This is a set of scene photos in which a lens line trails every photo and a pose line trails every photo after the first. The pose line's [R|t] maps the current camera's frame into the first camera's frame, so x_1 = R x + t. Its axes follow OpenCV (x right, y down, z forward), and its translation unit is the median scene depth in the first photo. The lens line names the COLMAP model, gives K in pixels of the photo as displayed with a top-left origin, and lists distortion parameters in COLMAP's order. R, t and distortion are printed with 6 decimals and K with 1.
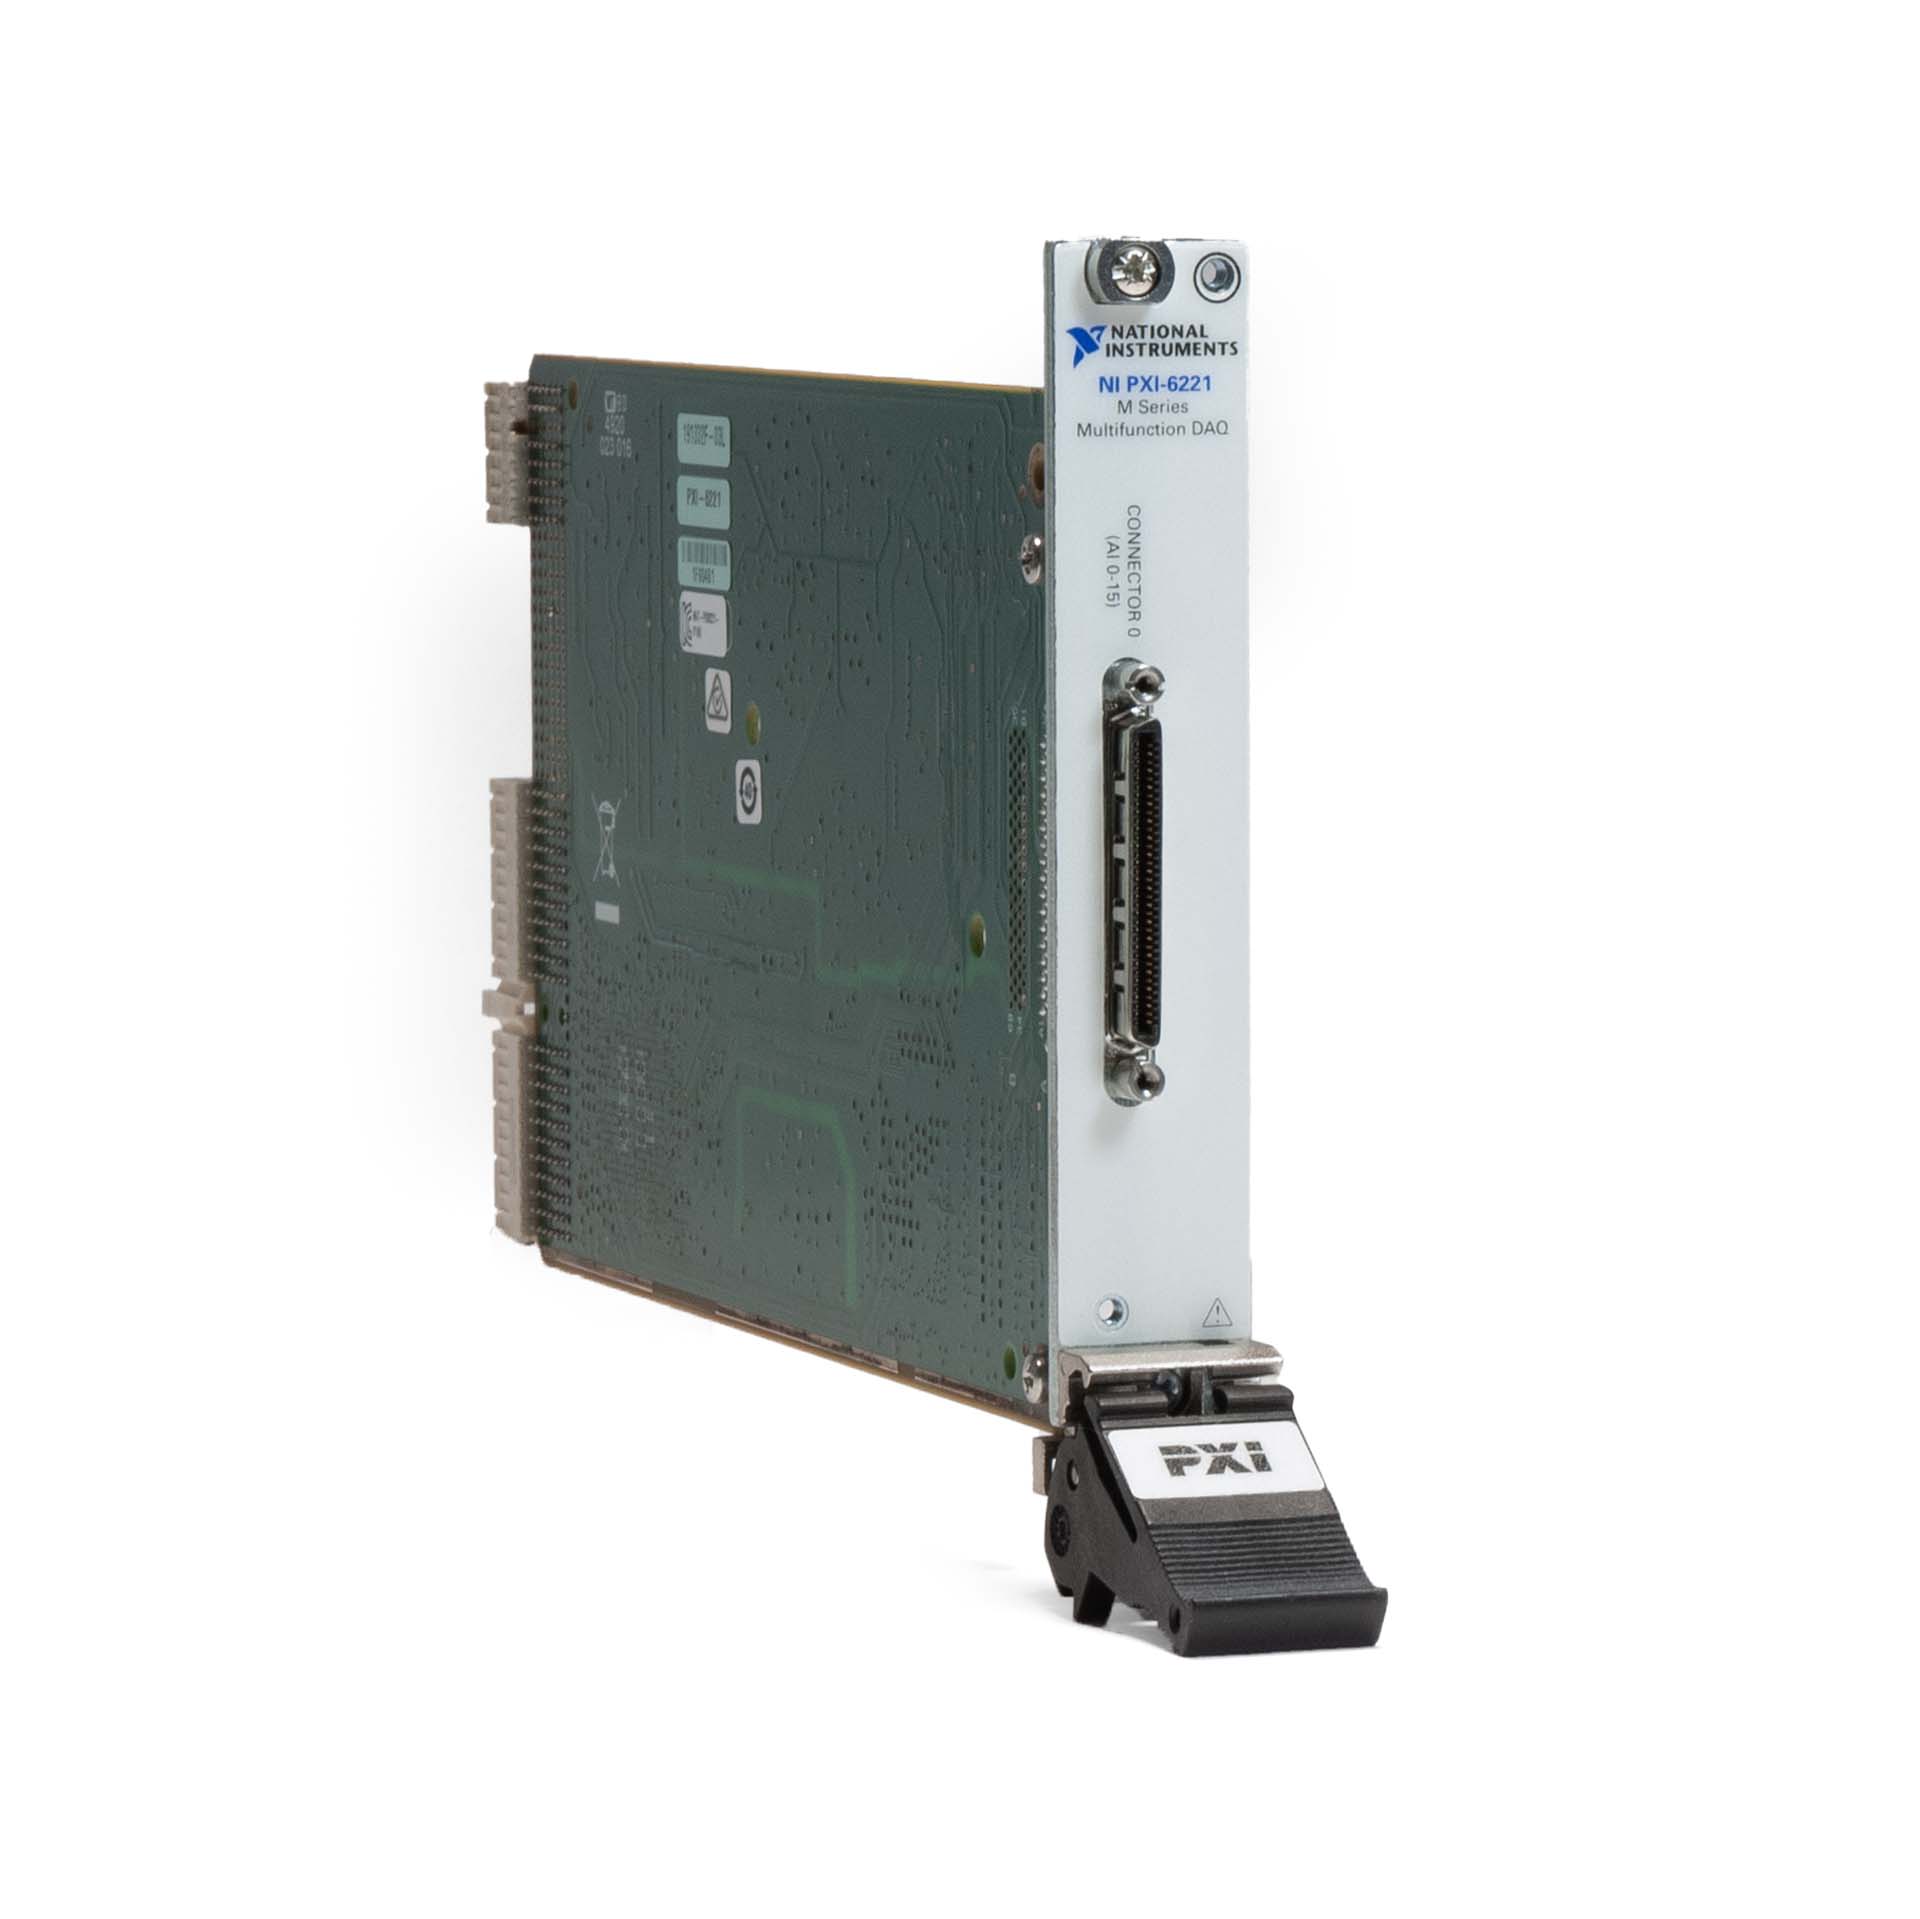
lens RADIAL K [[9408.8, 0, 960.0], [0, 9408.8, 959.5], [0, 0, 1]] dist [-0.123952, 1.757768]
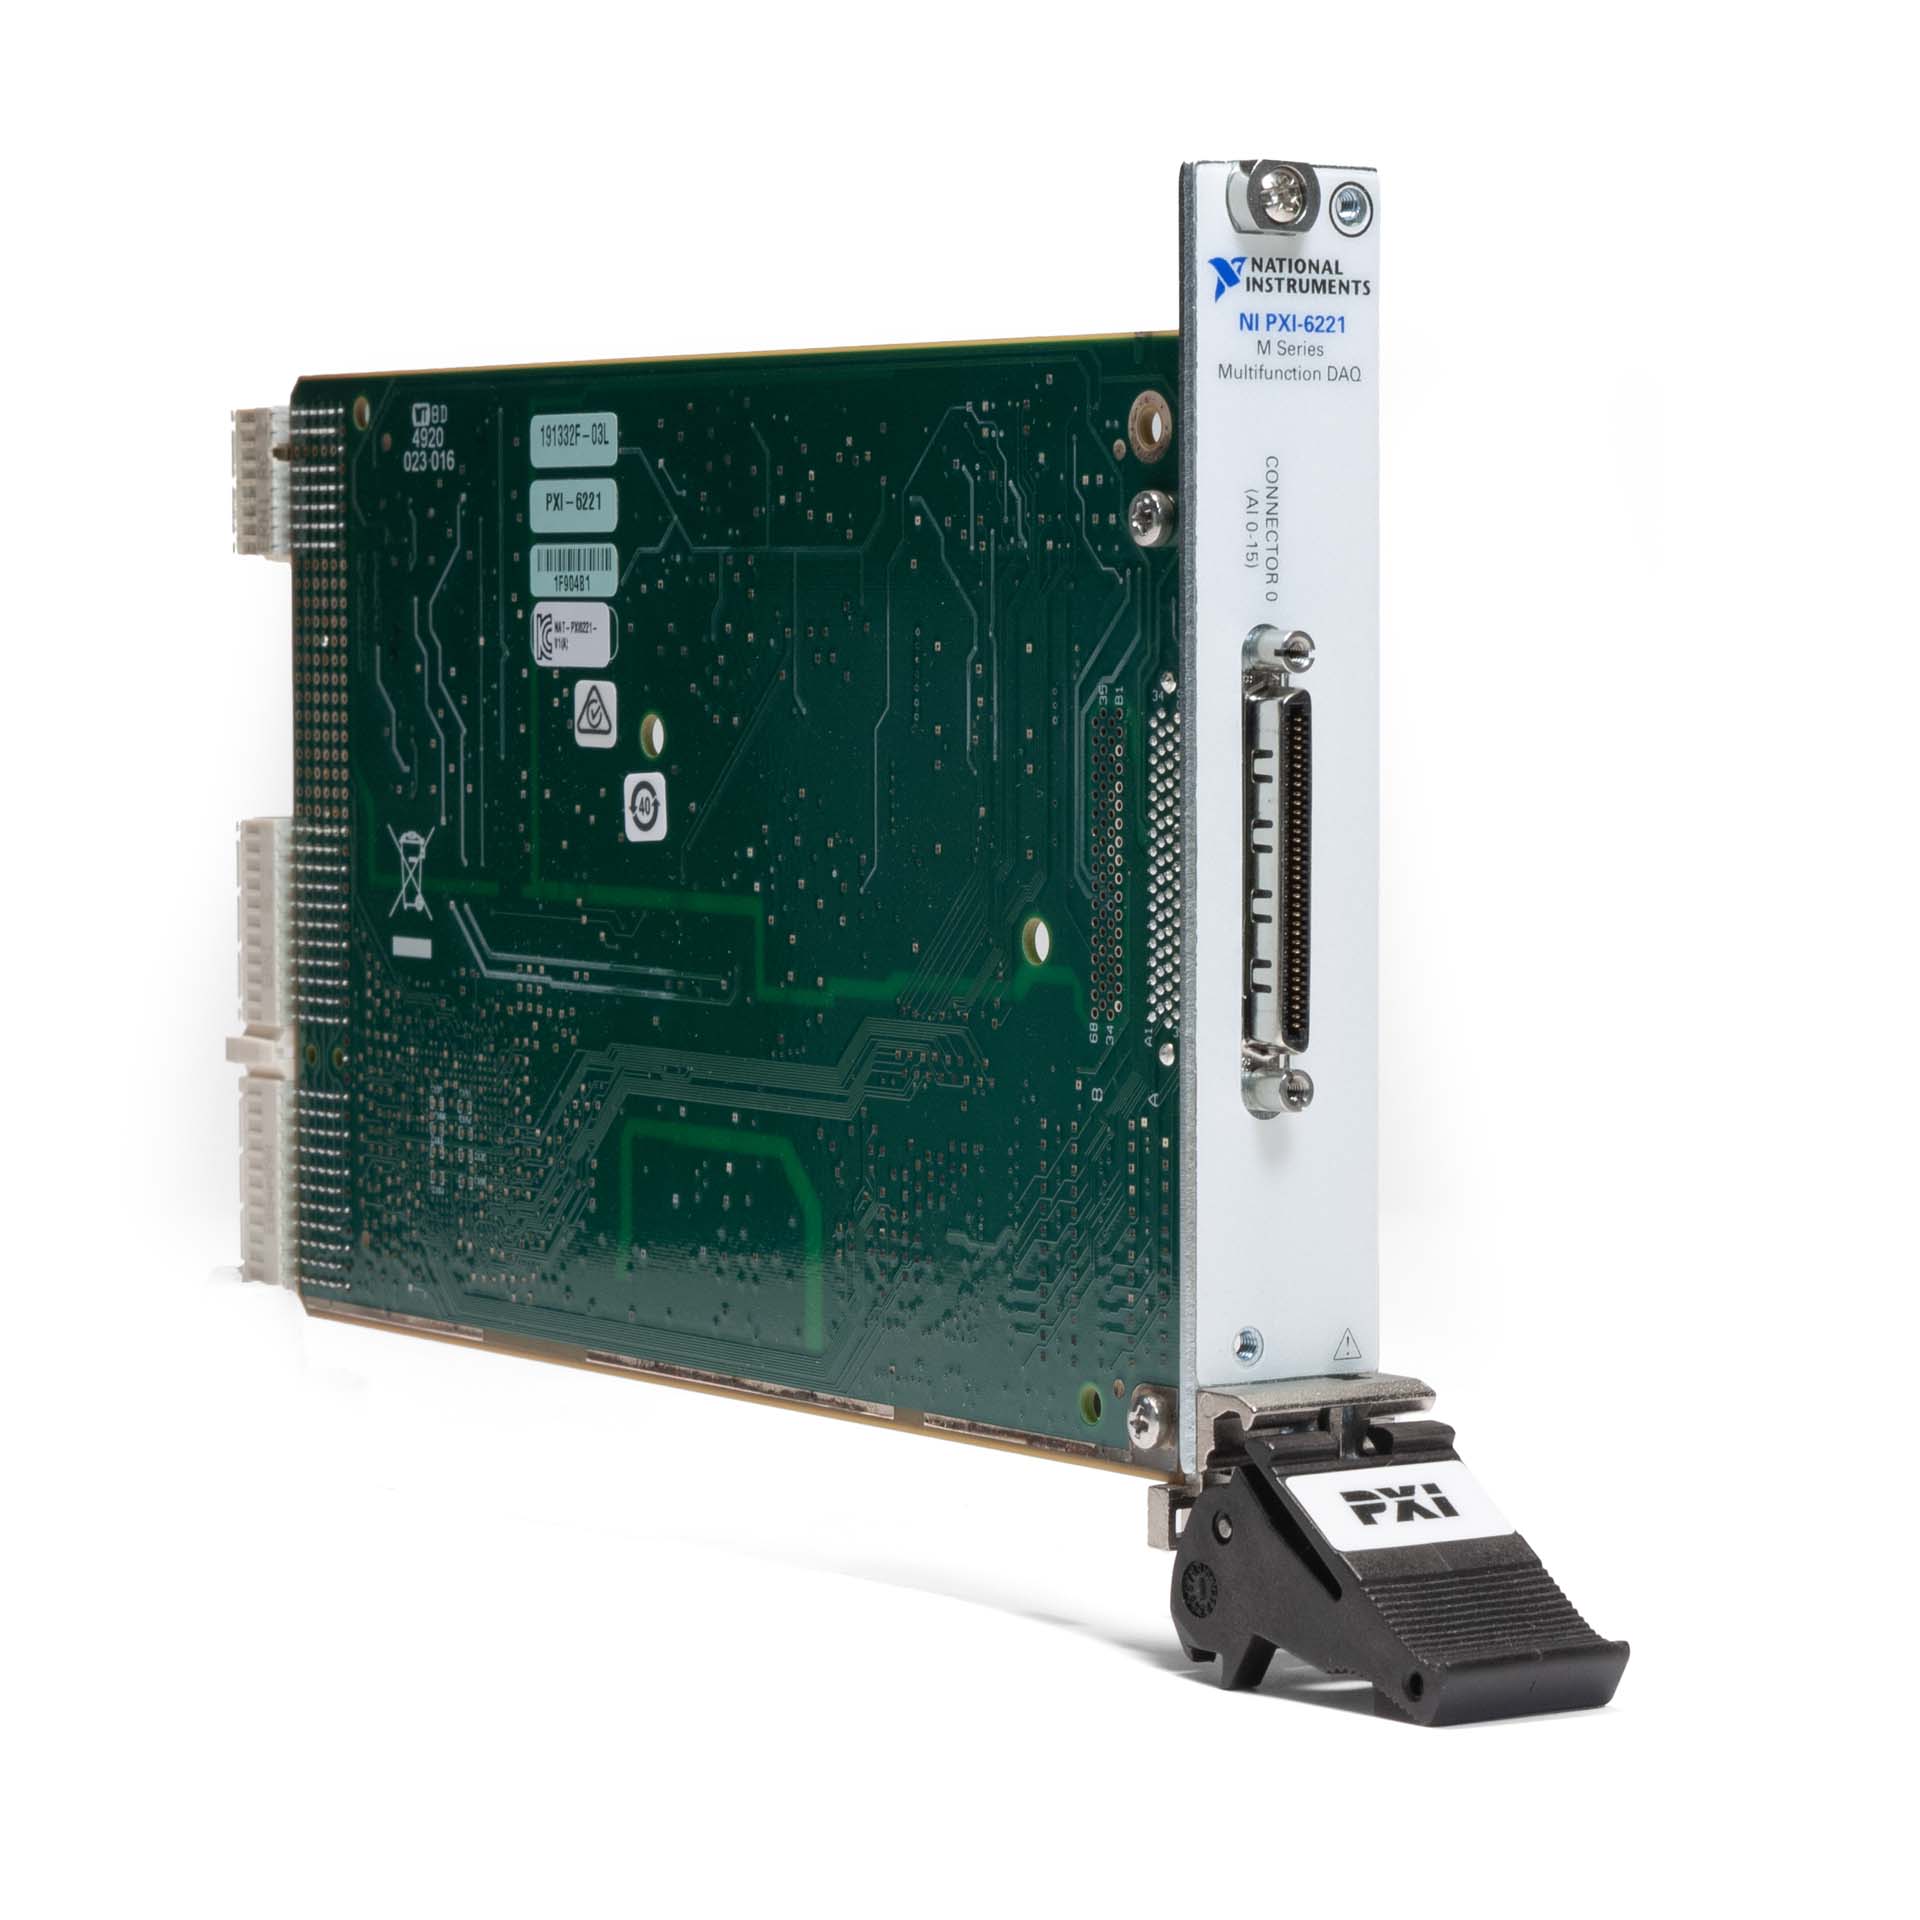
lens RADIAL K [[6211.0, 0, 960.6], [0, 6211.0, 977.4], [0, 0, 1]] dist [-0.157244, 0.824287]
pose [[0.971648, -0.012685, 0.236092, -0.152723], [0.017862, 0.999644, -0.019802, 0.013377], [-0.235757, 0.023457, 0.971529, 0.425656]]
